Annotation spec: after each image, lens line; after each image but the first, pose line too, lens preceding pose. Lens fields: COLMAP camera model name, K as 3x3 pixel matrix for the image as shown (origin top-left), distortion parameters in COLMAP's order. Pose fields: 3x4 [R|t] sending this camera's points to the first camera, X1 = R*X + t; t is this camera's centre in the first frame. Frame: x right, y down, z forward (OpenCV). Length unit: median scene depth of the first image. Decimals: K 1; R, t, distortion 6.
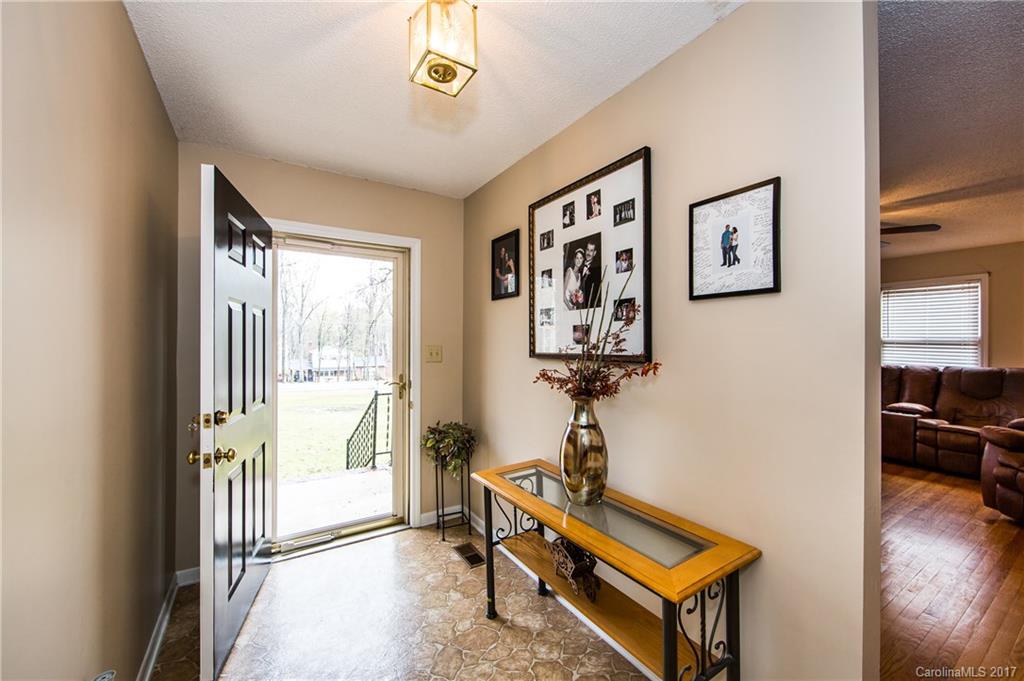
lens RADIAL K [[409.8, 0, 511.7], [0, 409.8, 337.4], [0, 0, 1]] dist [-0.000267, -0.000154]
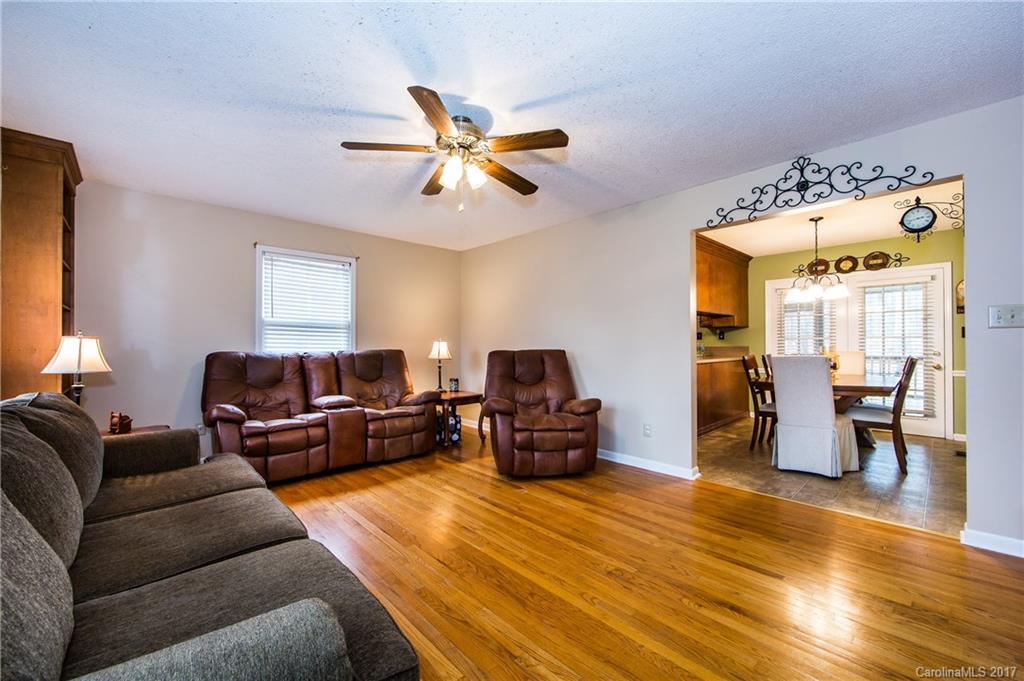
lens RADIAL K [[409.8, 0, 510.3], [0, 409.8, 342.8], [0, 0, 1]] dist [-0.000267, -0.000154]
pose [[-0.167315, 0.013804, 0.985807, 0.099021], [0.000087, 0.999902, -0.013986, 0.066936], [-0.985904, -0.002254, -0.167300, 0.789877]]
